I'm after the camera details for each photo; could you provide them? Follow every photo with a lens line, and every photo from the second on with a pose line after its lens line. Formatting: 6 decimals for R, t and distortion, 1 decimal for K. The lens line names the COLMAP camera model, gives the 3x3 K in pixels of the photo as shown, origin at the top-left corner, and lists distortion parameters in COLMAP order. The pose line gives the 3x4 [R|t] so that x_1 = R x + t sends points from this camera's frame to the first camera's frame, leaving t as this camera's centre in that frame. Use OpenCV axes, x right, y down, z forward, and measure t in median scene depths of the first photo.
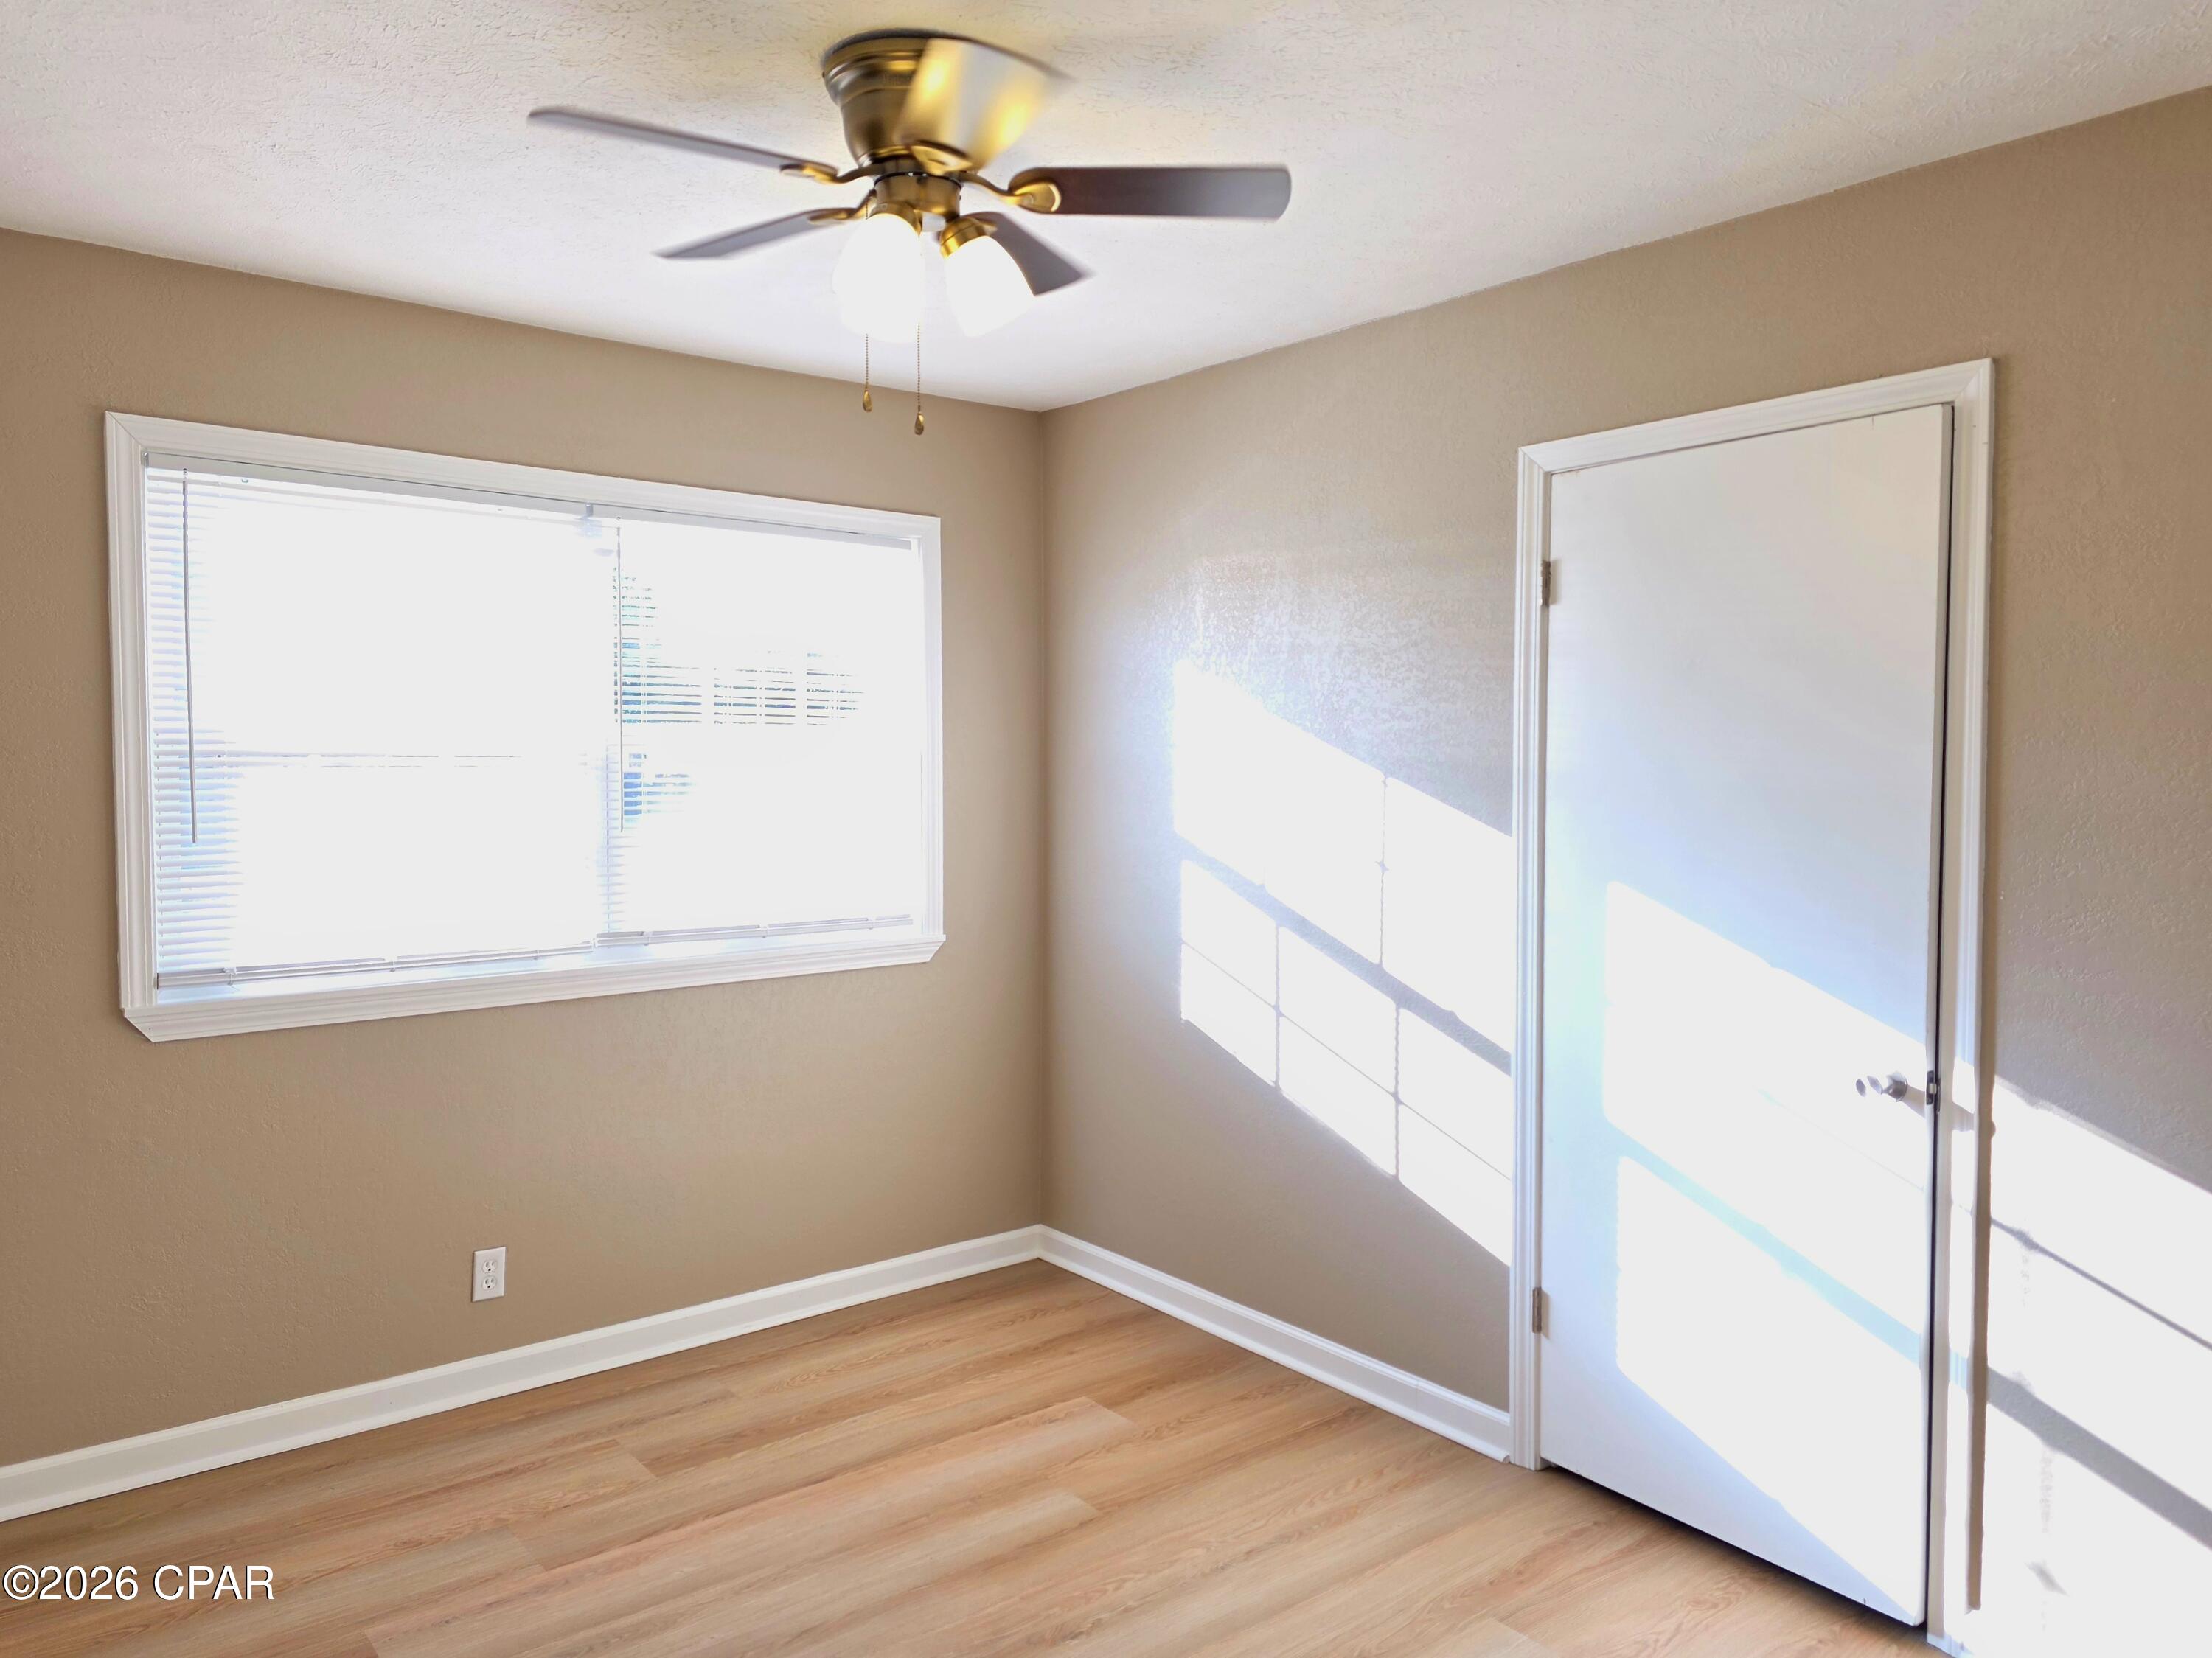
lens RADIAL K [[1506.8, 0, 1117.4], [0, 1506.8, 821.3], [0, 0, 1]] dist [0.003328, -0.001462]
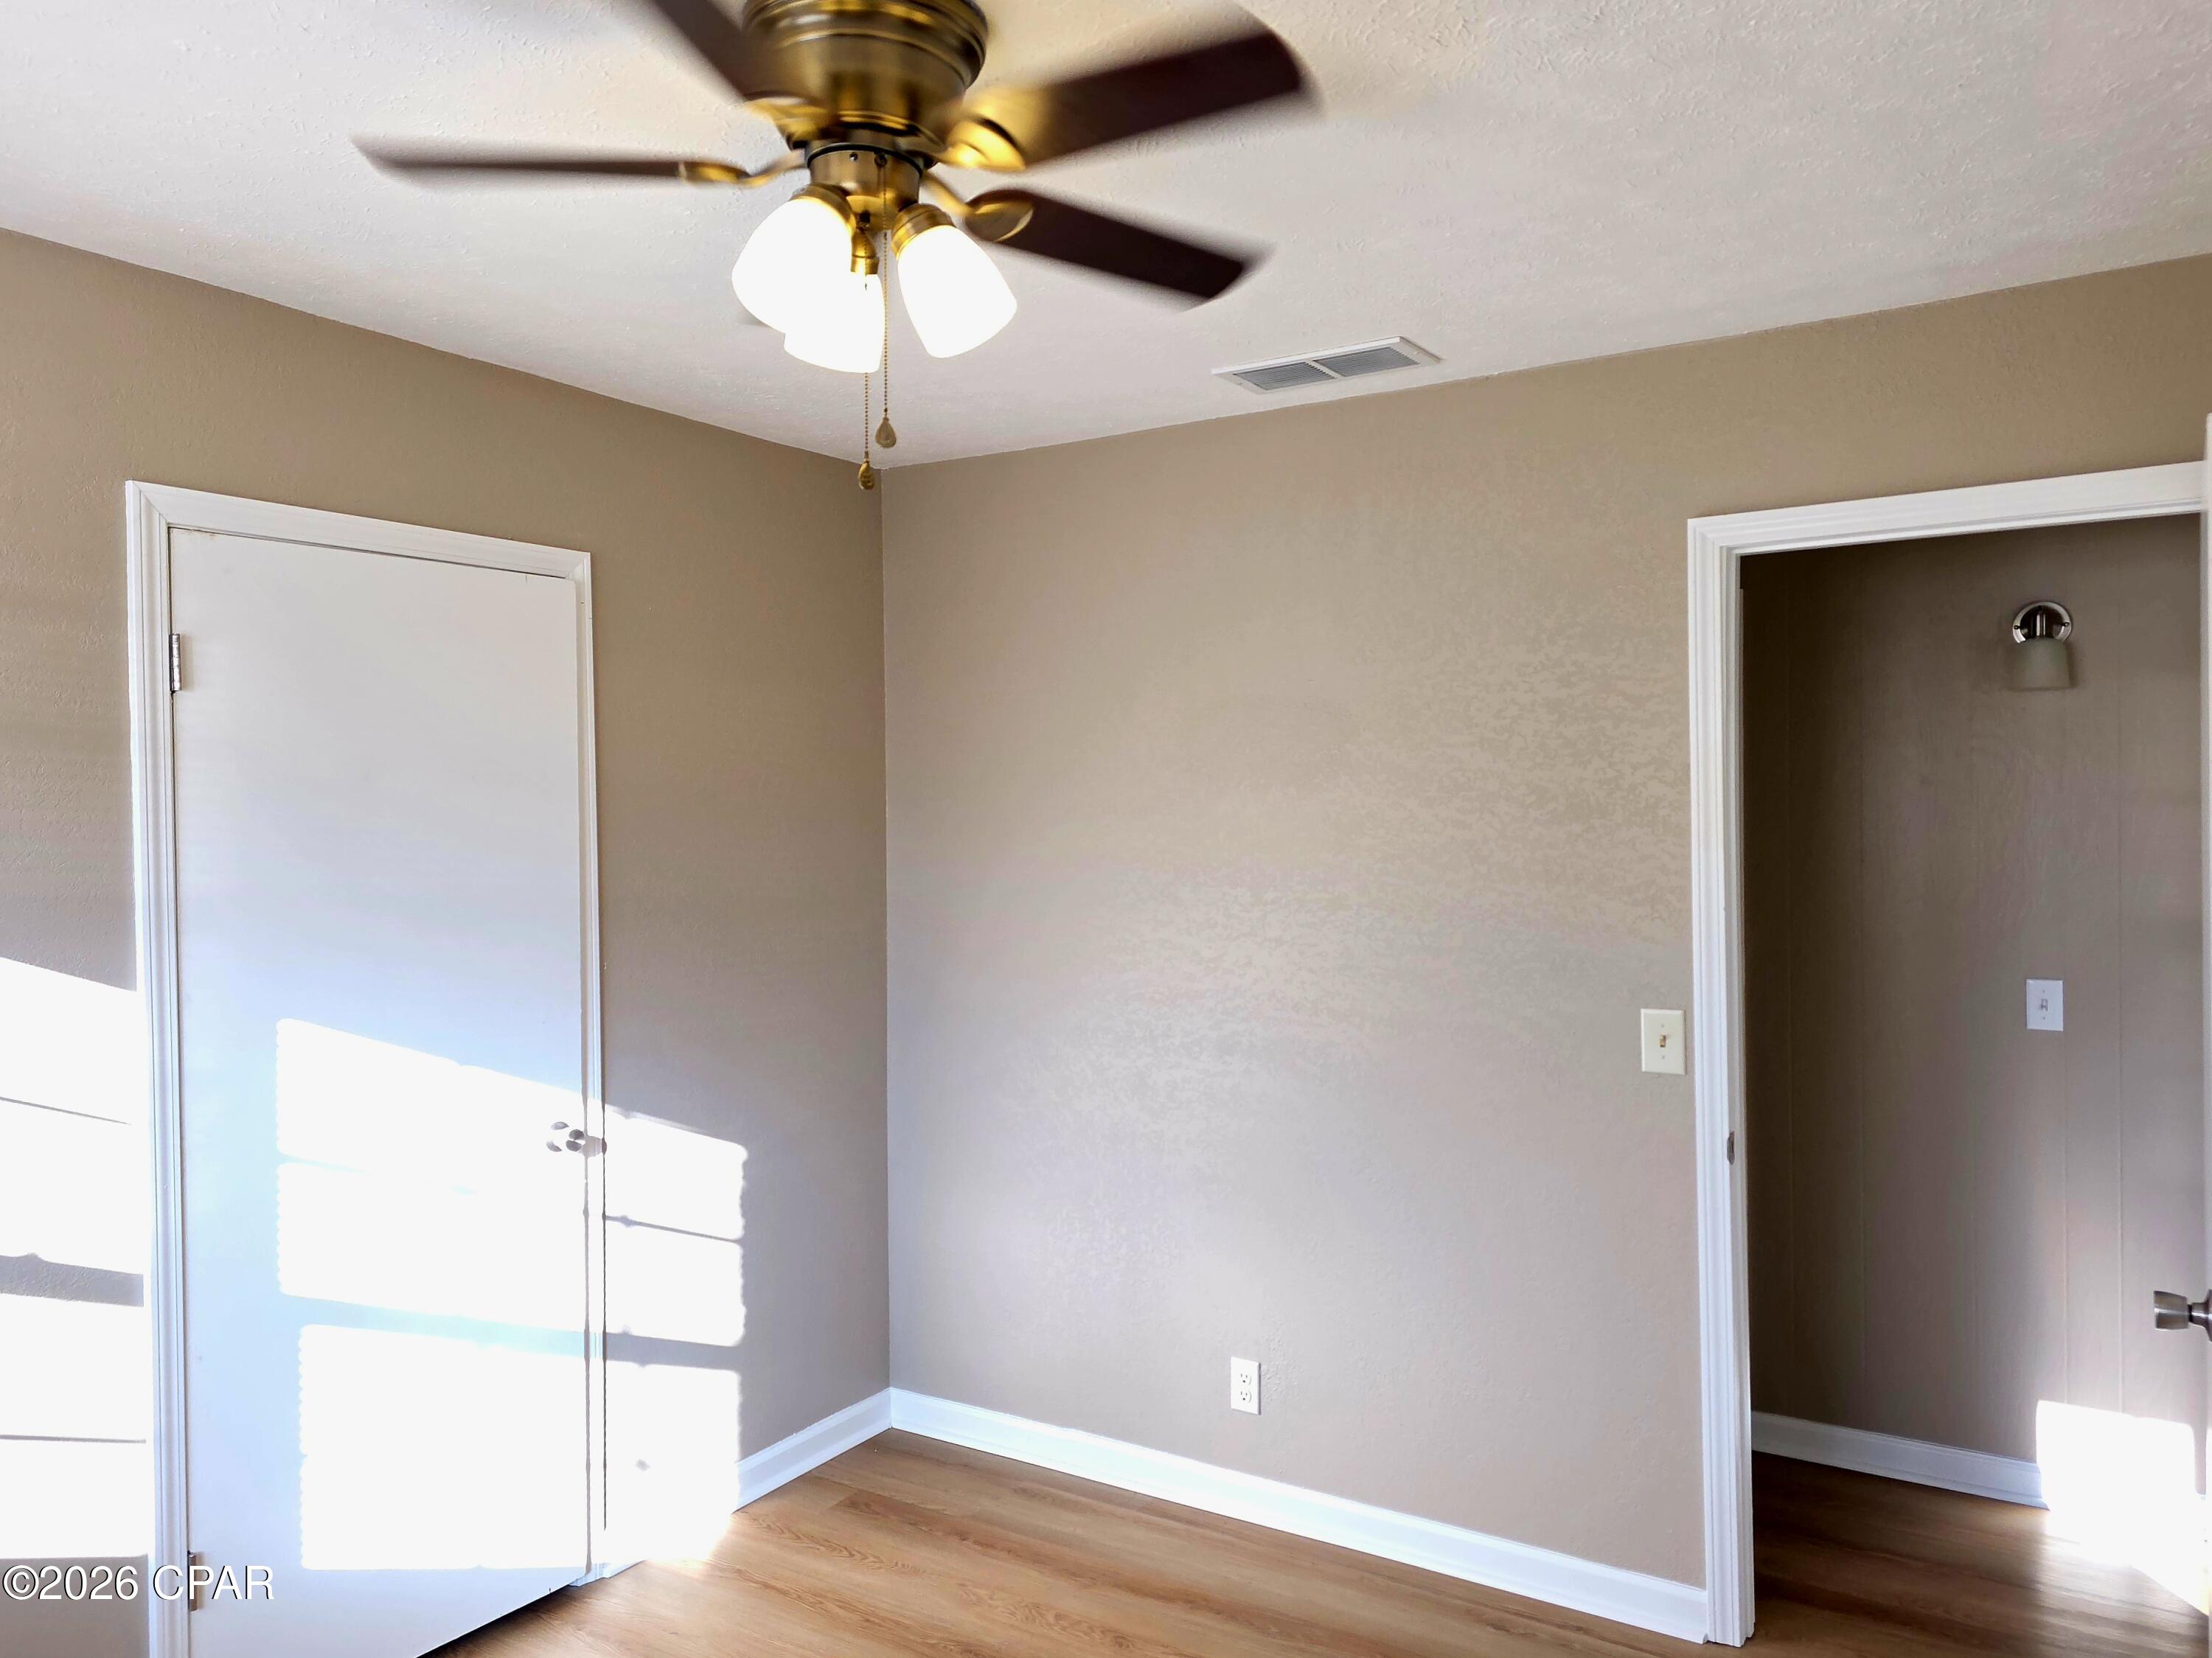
lens RADIAL K [[1506.8, 0, 1117.4], [0, 1506.8, 821.3], [0, 0, 1]] dist [0.003328, -0.001462]
pose [[-0.308659, -0.012271, 0.951094, -0.632555], [0.051011, 0.998264, 0.029434, -0.073210], [-0.949804, 0.057601, -0.307497, 0.781747]]
